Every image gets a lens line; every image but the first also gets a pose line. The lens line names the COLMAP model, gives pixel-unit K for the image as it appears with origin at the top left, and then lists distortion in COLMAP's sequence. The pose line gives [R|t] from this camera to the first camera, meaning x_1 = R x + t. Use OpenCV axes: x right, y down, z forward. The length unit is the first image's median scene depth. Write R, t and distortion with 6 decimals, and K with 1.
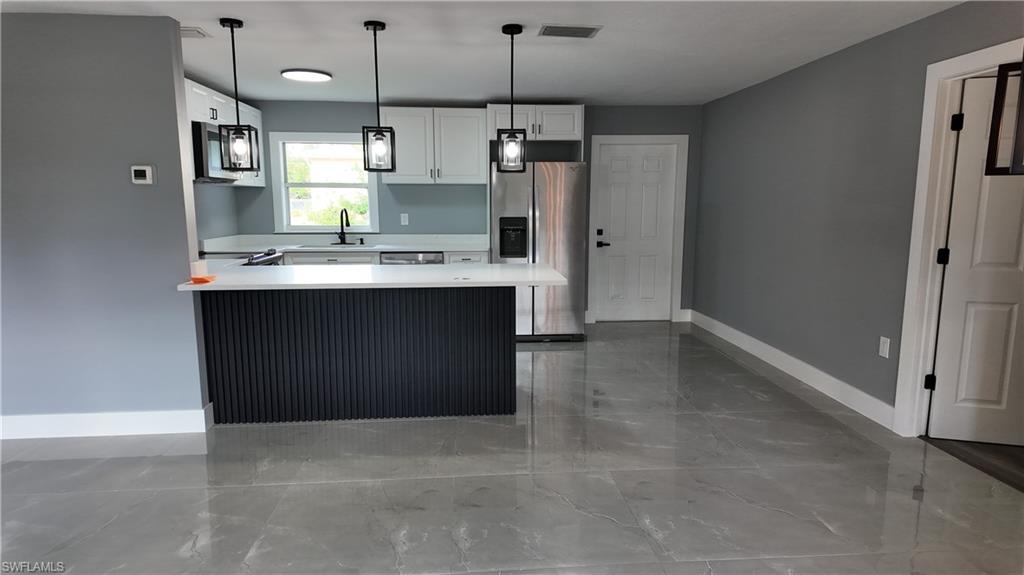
lens RADIAL K [[596.4, 0, 512.0], [0, 596.4, 287.5], [0, 0, 1]] dist [0.096803, -0.116836]
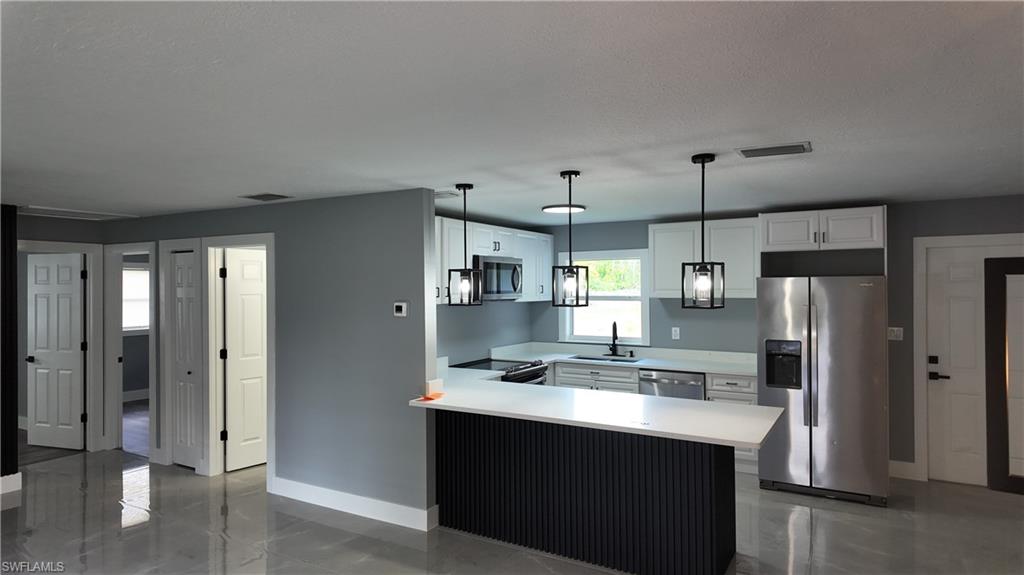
lens RADIAL K [[596.4, 0, 512.0], [0, 596.4, 287.5], [0, 0, 1]] dist [0.096803, -0.116836]
pose [[0.819763, -0.003586, -0.572692, 0.175518], [-0.077028, 0.990204, -0.116460, -0.060561], [0.567499, 0.139583, 0.811456, 0.066300]]
